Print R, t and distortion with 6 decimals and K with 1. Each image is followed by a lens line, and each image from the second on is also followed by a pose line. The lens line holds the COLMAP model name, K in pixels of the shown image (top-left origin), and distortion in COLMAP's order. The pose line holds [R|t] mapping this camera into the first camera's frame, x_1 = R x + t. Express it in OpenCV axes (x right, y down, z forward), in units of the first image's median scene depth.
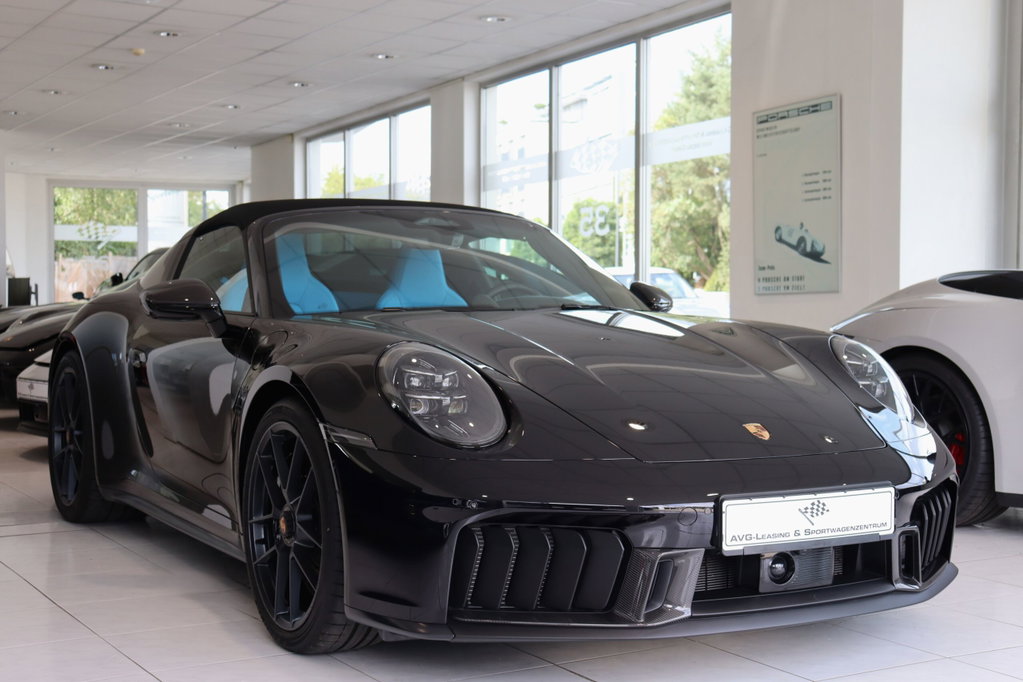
lens RADIAL K [[1411.3, 0, 512.2], [0, 1411.3, 339.4], [0, 0, 1]] dist [0.047748, 0.000000]
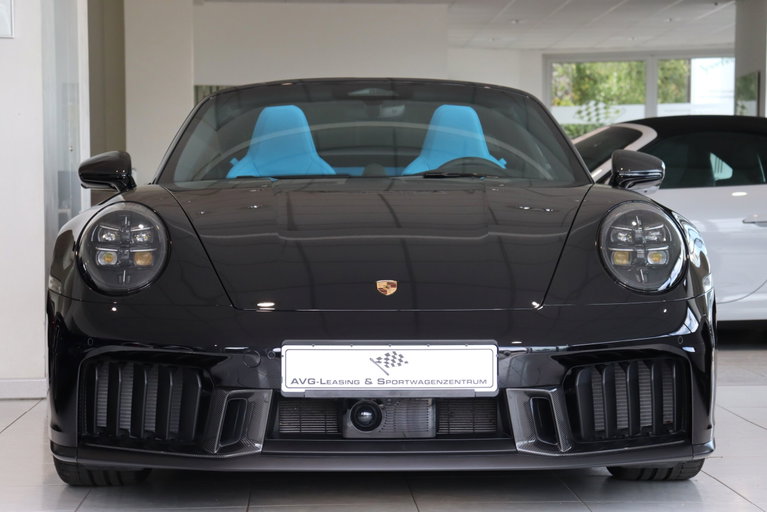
lens RADIAL K [[1799.0, 0, 382.8], [0, 1799.0, 257.2], [0, 0, 1]] dist [0.427199, 0.000000]
pose [[0.875575, 0.010757, -0.482962, 0.845272], [-0.008817, 0.999941, 0.006287, 0.036375], [0.483001, -0.001246, 0.875619, -0.158680]]
